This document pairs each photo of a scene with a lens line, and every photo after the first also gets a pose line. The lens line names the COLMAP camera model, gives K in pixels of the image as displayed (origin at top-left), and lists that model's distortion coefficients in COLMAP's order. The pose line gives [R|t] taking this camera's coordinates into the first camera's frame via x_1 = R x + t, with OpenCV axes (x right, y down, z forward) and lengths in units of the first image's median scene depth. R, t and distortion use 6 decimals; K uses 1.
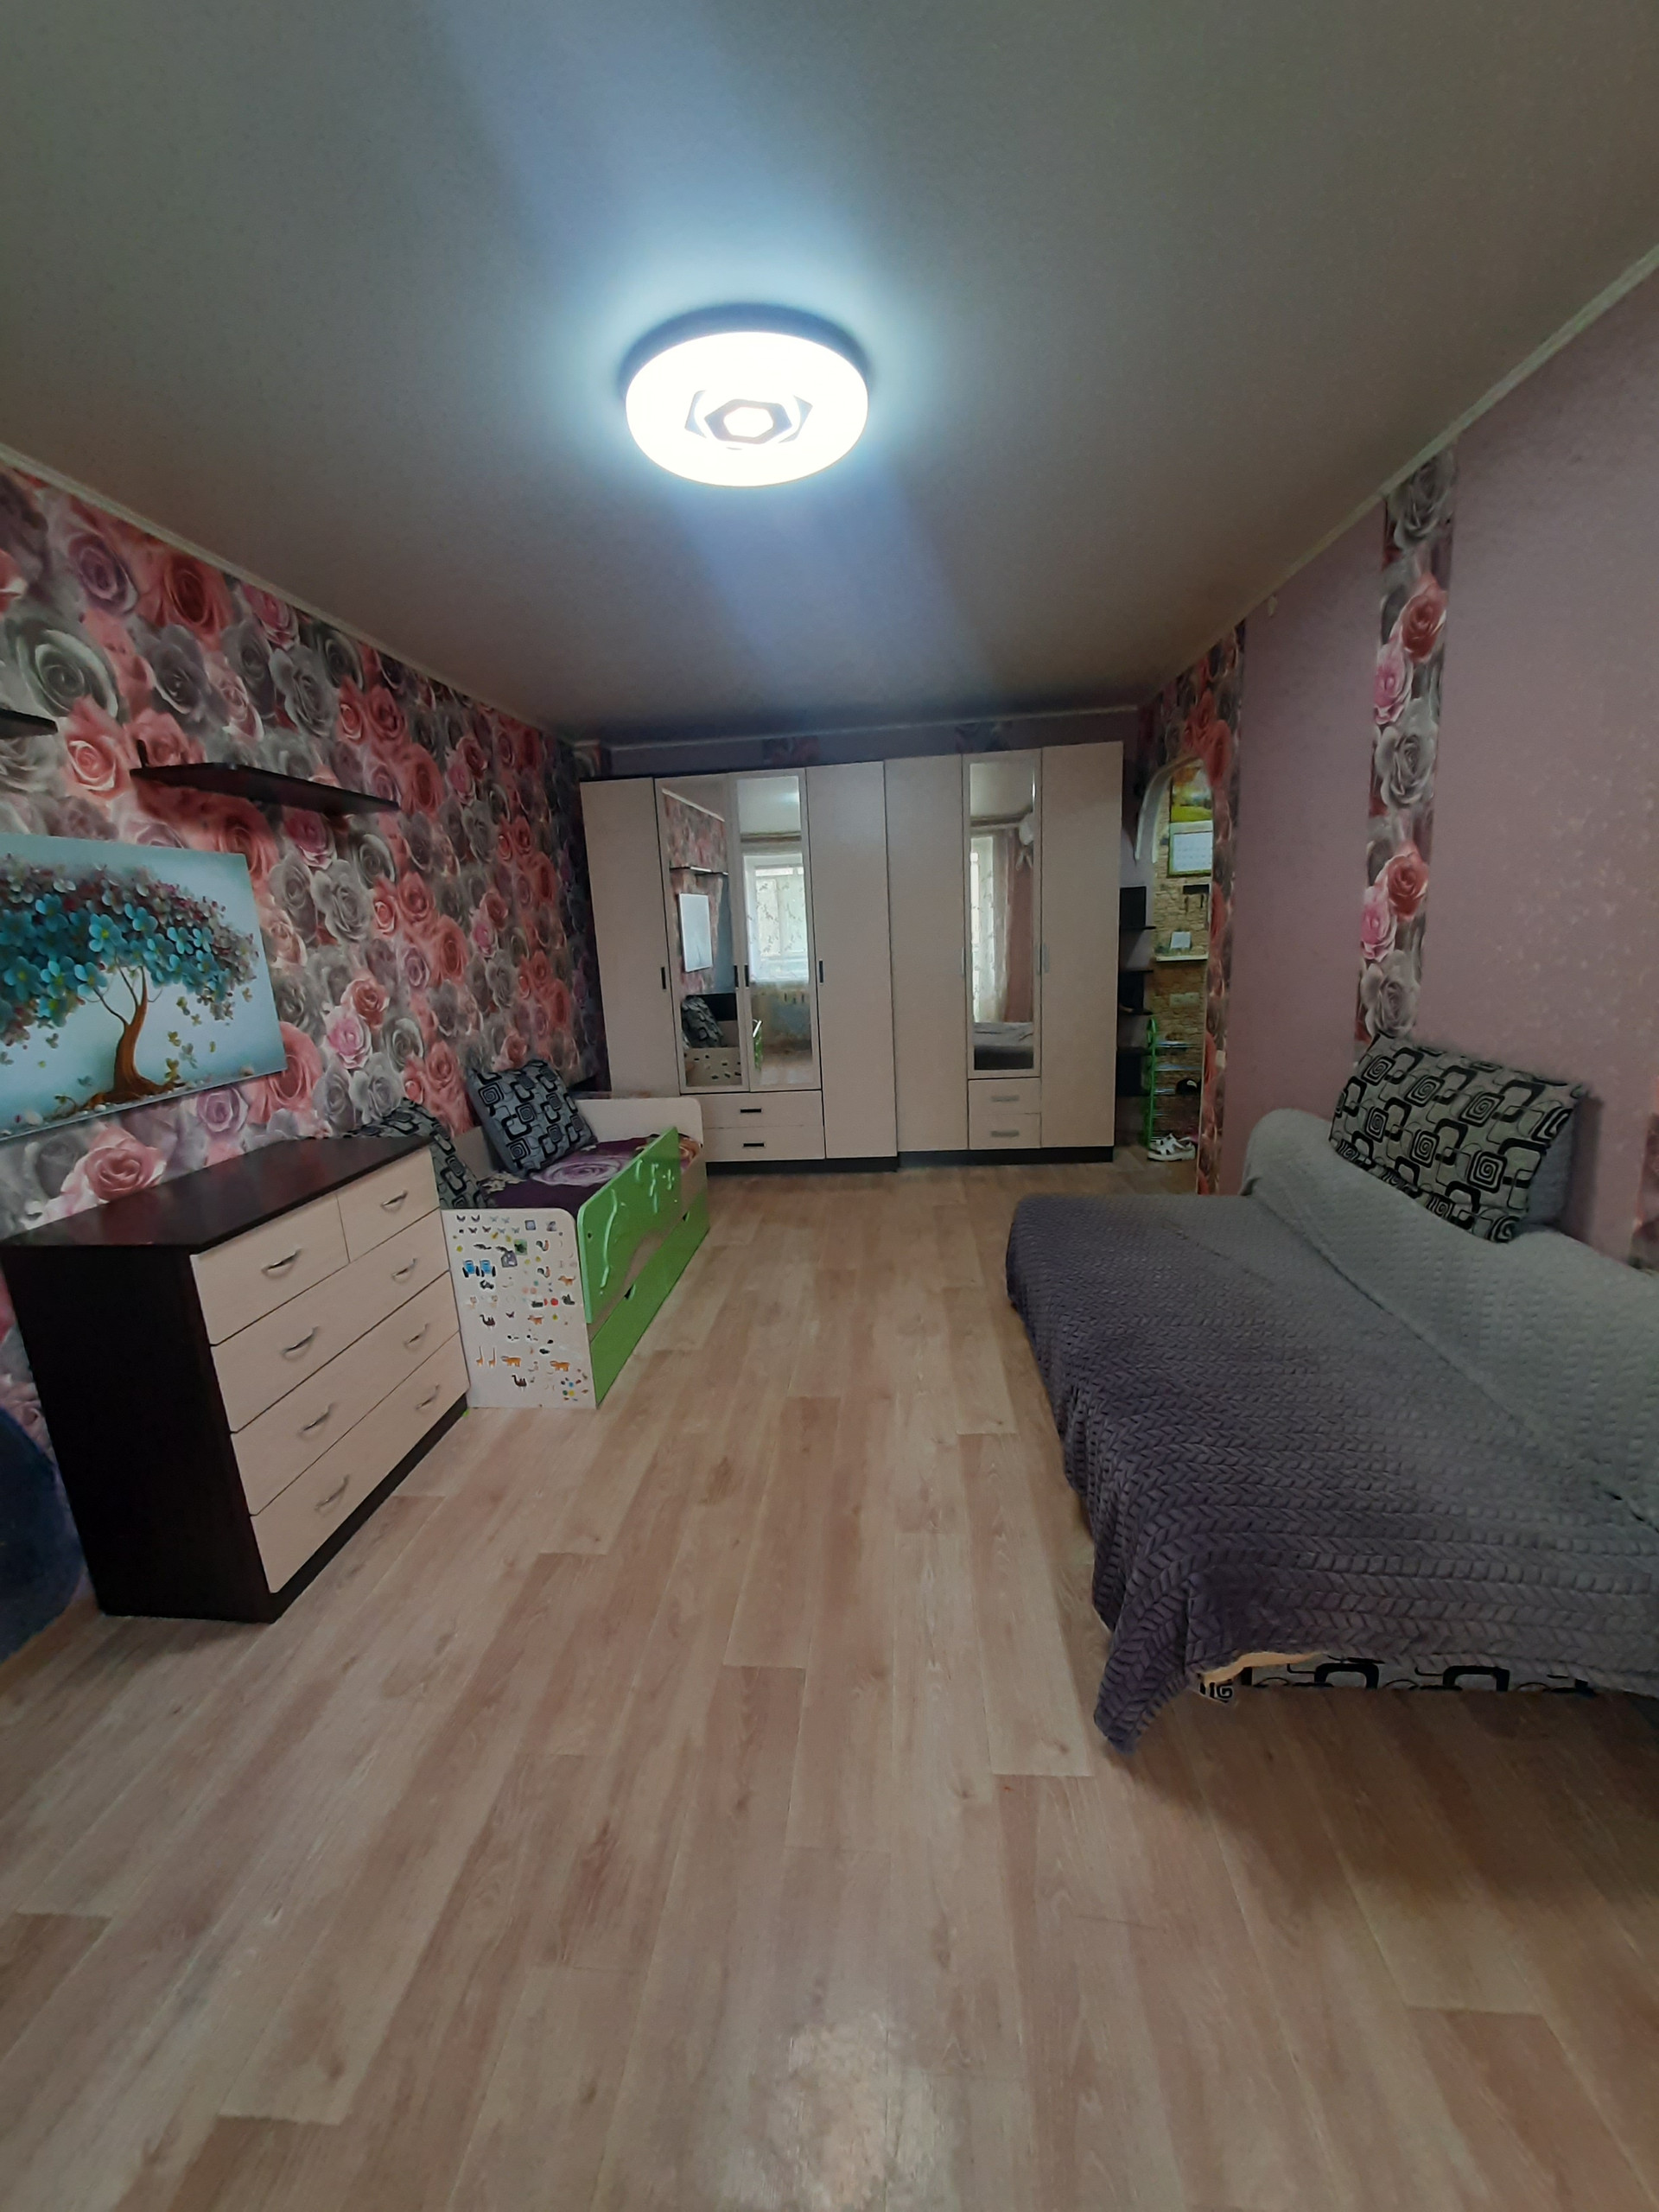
lens RADIAL K [[884.1, 0, 819.6], [0, 884.1, 1137.6], [0, 0, 1]] dist [-0.005306, -0.000034]
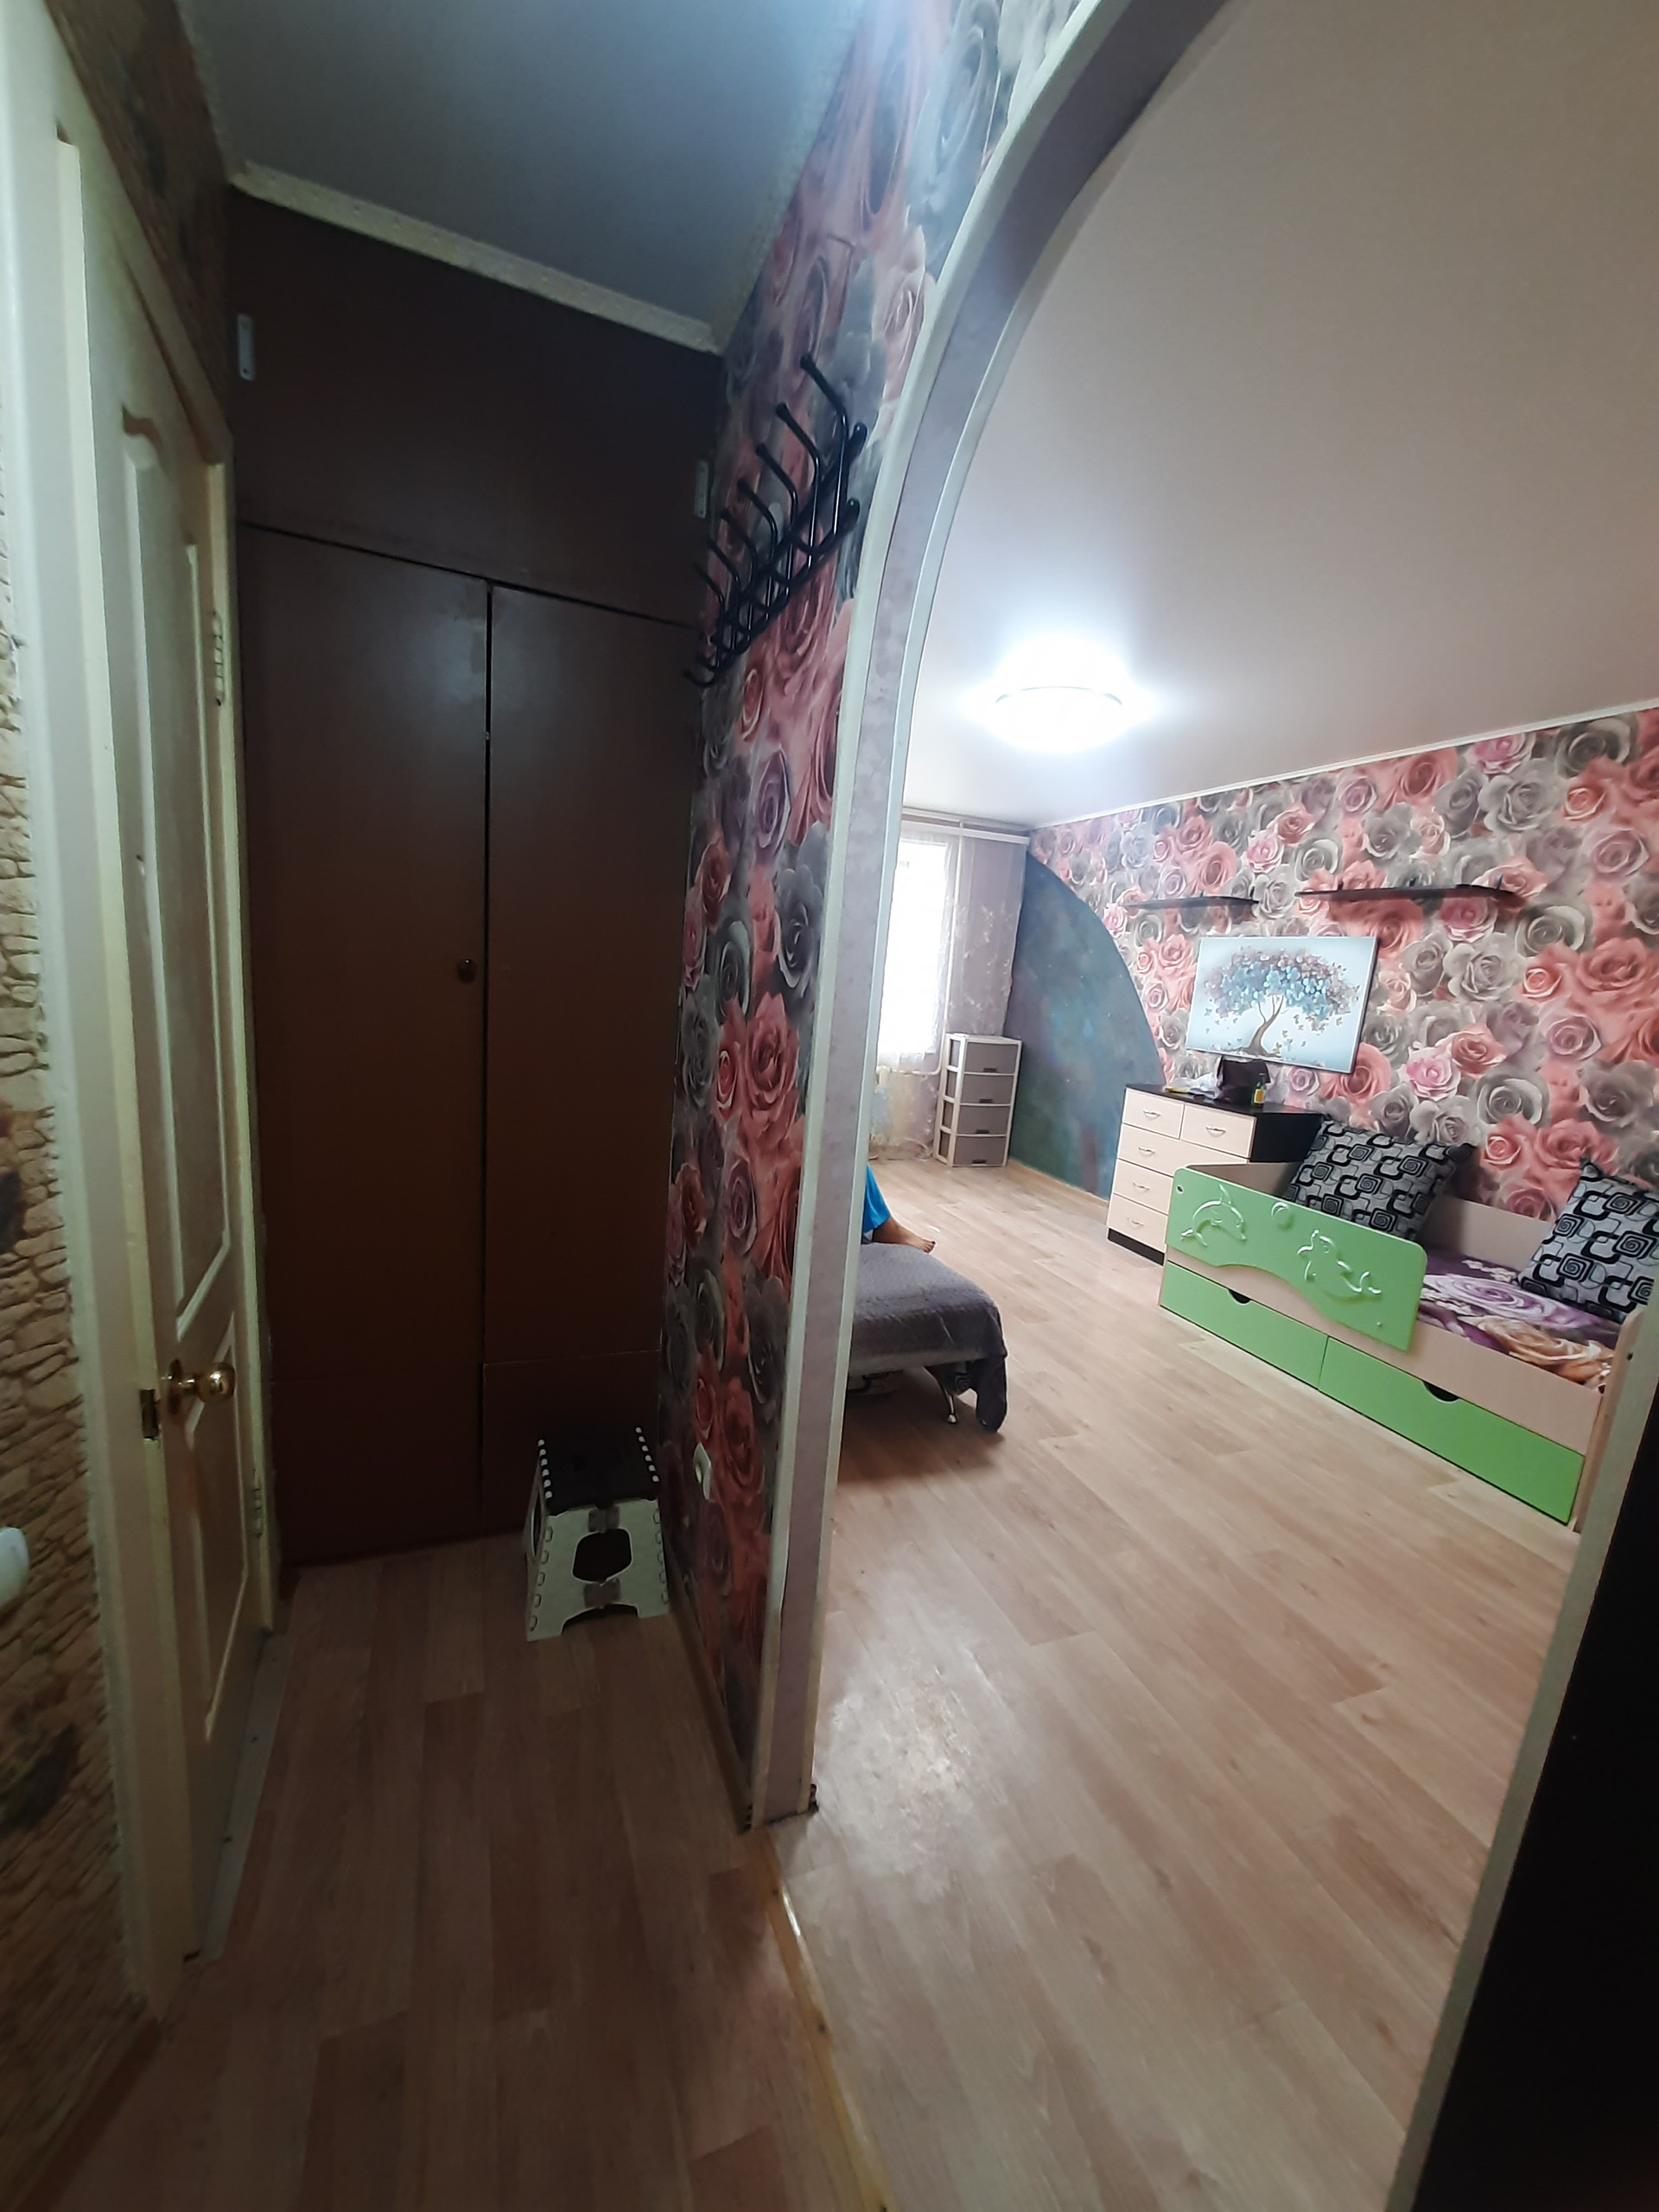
lens RADIAL K [[884.1, 0, 819.6], [0, 884.1, 1137.6], [0, 0, 1]] dist [-0.005306, -0.000034]
pose [[-0.895962, 0.067072, -0.439037, 1.003642], [-0.135736, 0.899881, 0.414477, -0.541563], [0.422881, 0.430948, -0.797155, 2.087528]]
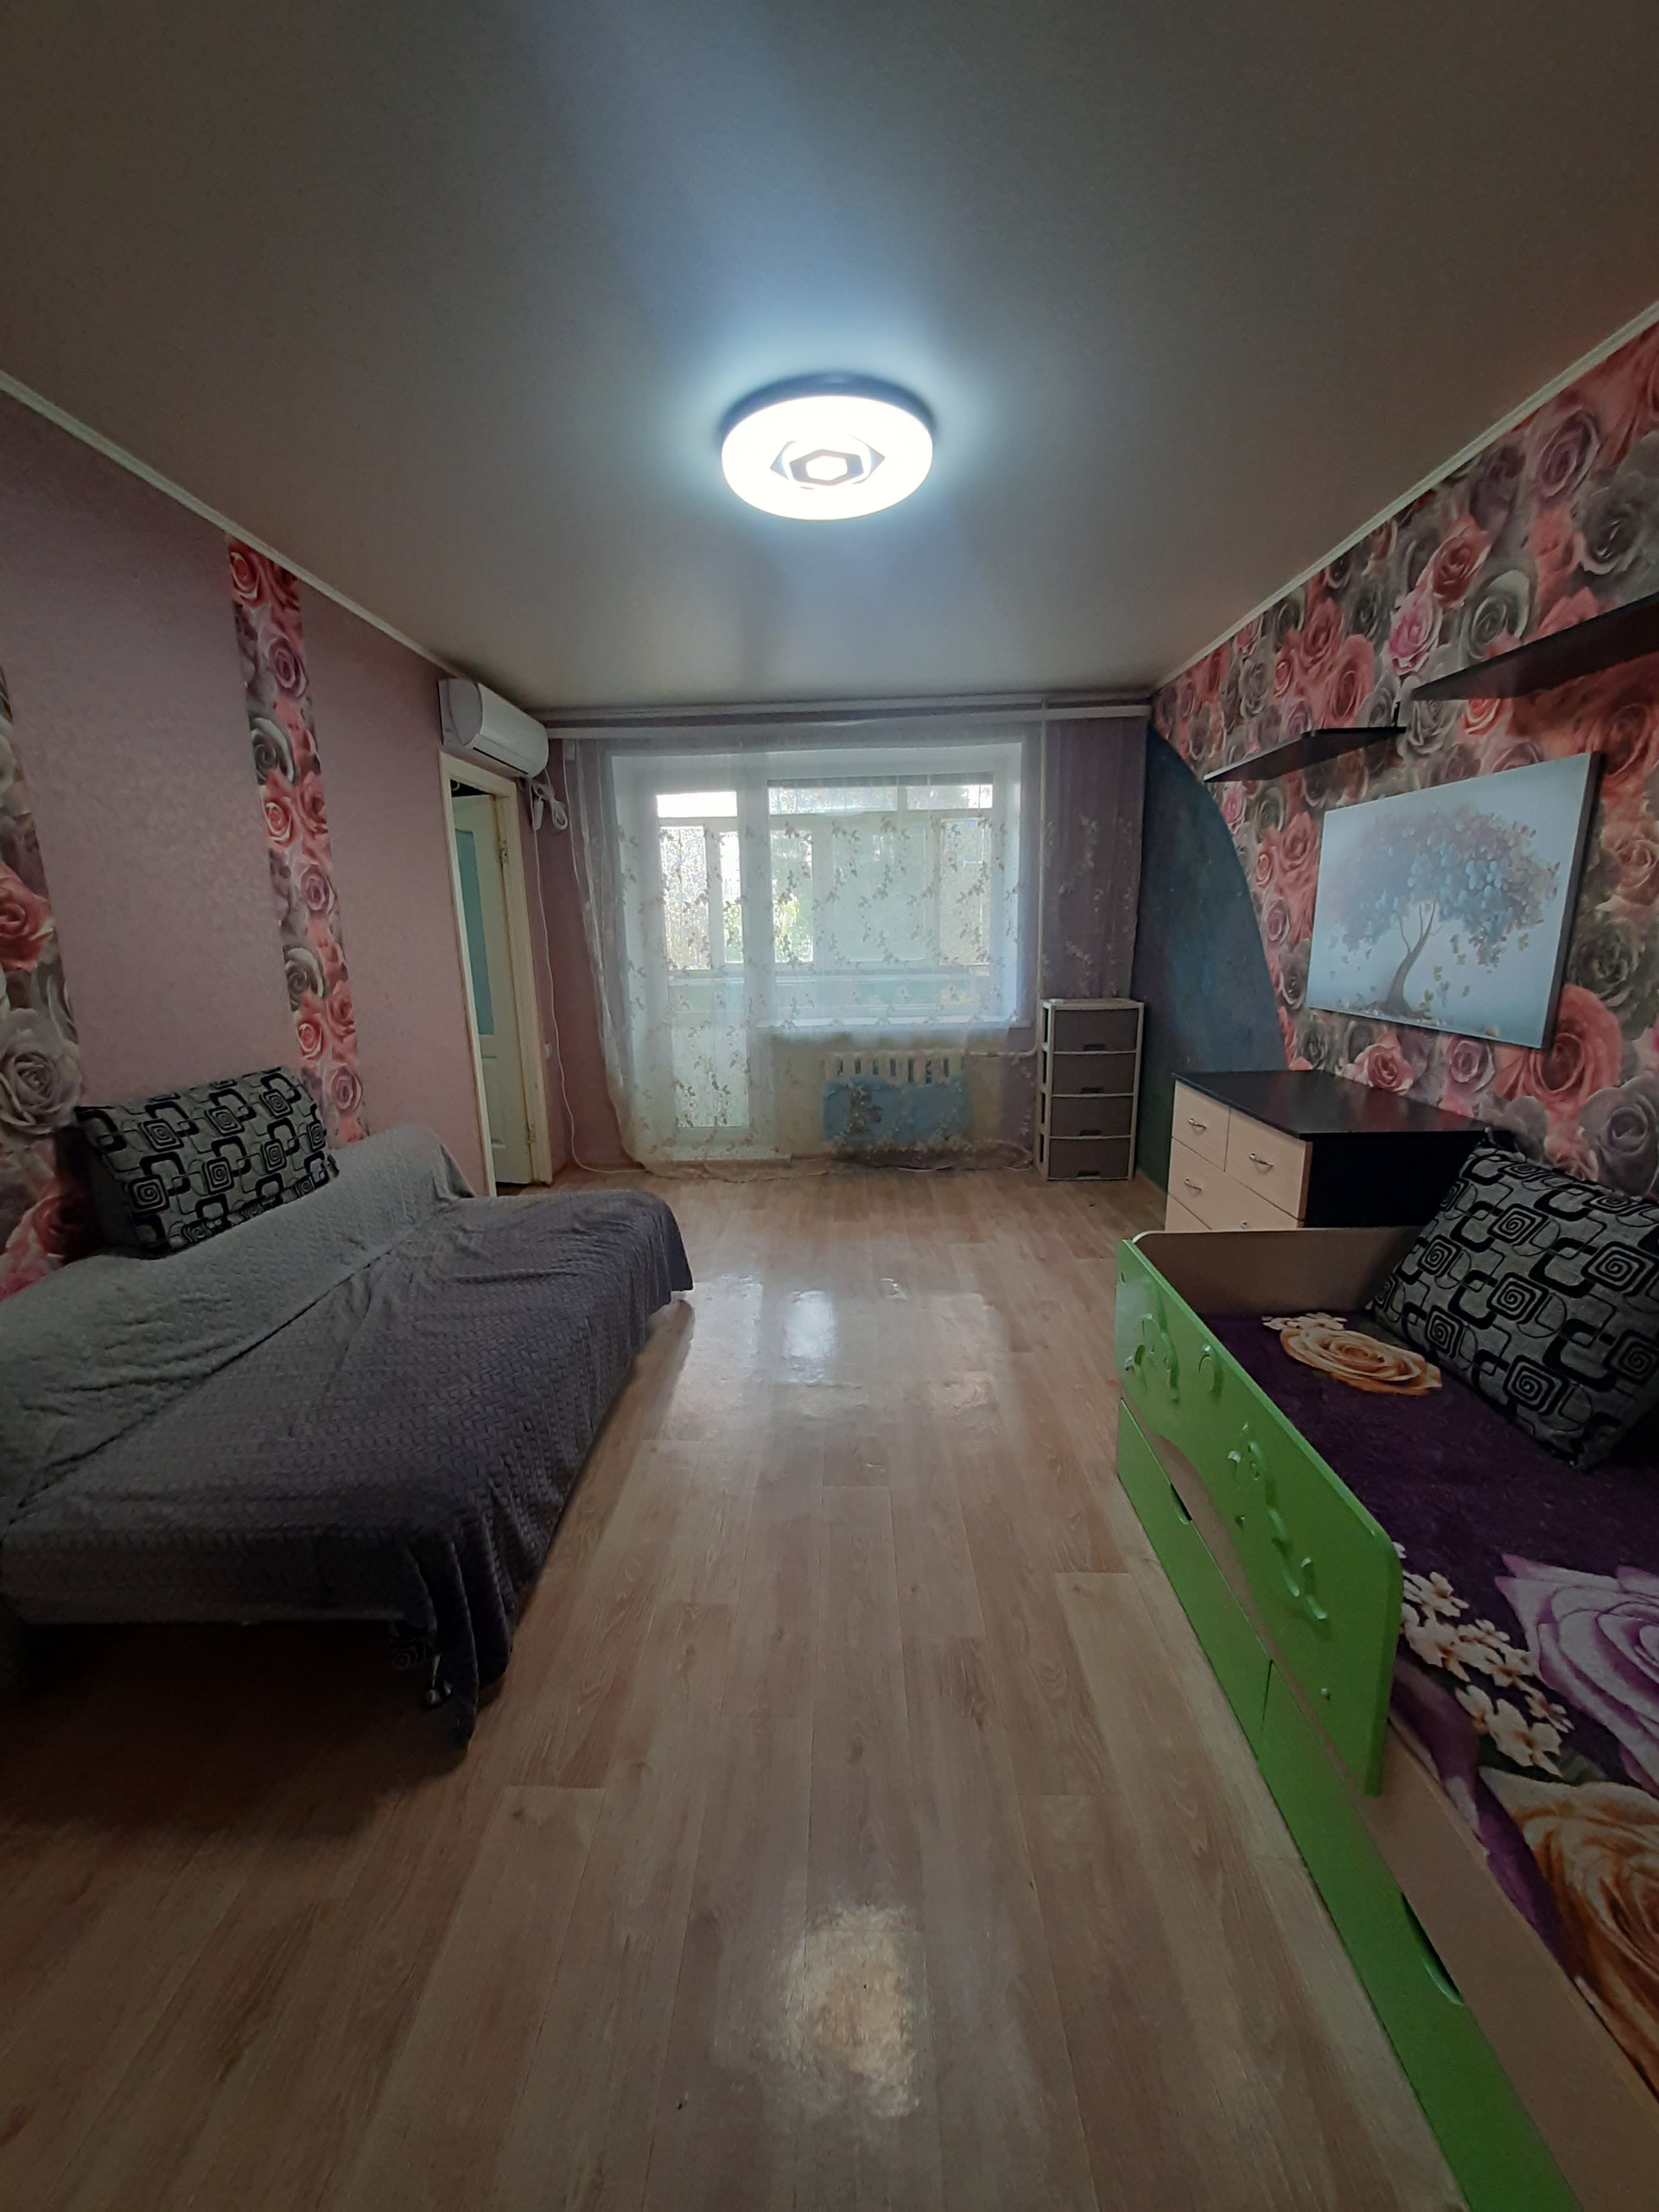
lens RADIAL K [[887.0, 0, 818.9], [0, 887.0, 1137.1], [0, 0, 1]] dist [-0.007009, 0.000381]
pose [[-0.995051, 0.089892, -0.042355, 0.041539], [0.060206, 0.884464, 0.462709, -0.434061], [0.079055, 0.457869, -0.885498, 1.821064]]
